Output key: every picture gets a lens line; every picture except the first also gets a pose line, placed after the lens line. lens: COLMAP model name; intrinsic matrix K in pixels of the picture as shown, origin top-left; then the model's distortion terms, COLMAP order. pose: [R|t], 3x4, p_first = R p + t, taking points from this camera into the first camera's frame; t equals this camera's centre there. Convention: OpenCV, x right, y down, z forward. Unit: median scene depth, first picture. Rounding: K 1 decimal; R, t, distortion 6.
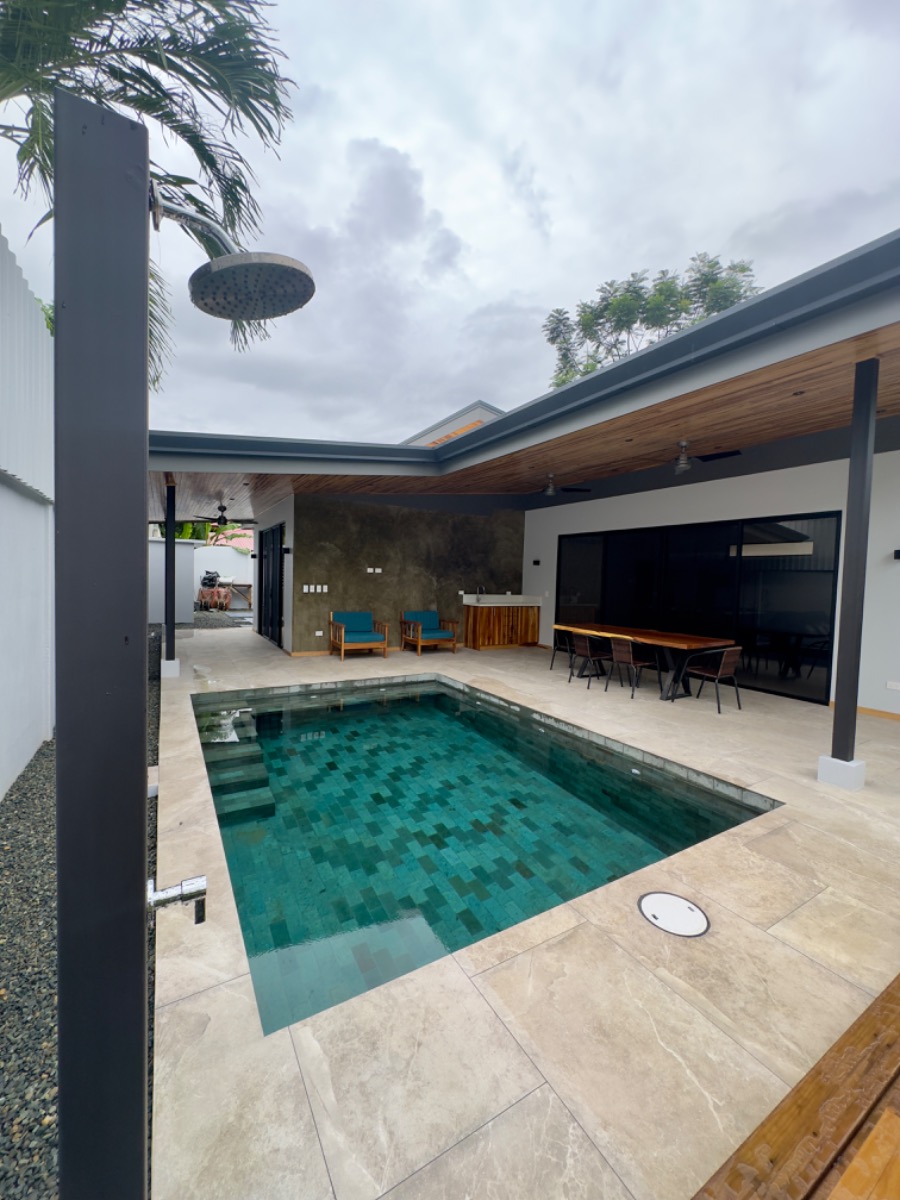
lens RADIAL K [[479.1, 0, 451.9], [0, 479.1, 600.9], [0, 0, 1]] dist [-0.004058, 0.001030]
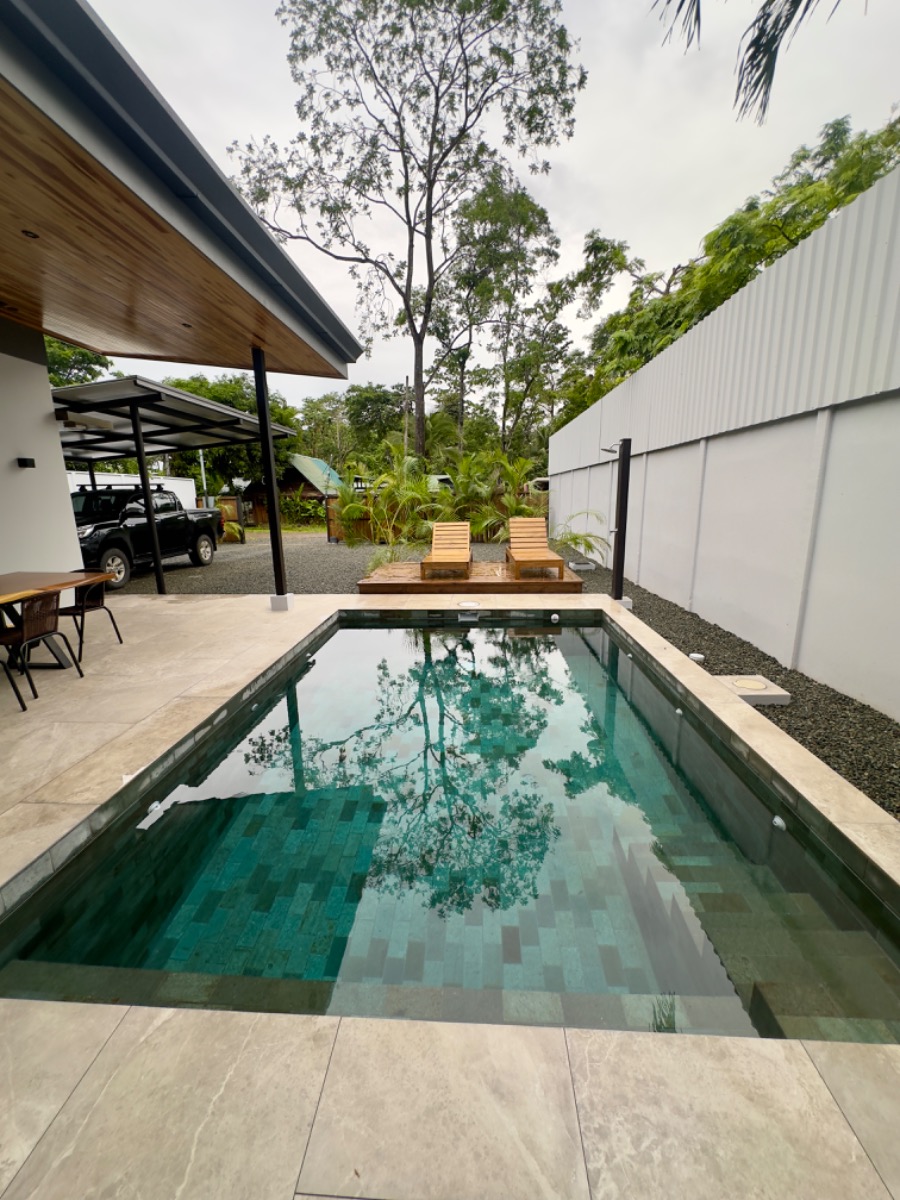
lens RADIAL K [[479.1, 0, 450.9], [0, 479.1, 599.0], [0, 0, 1]] dist [-0.004058, 0.001030]
pose [[-0.825461, -0.134454, 0.548212, -0.261923], [0.018969, 0.964060, 0.265006, -0.042010], [-0.564140, 0.229151, -0.793244, 0.832619]]
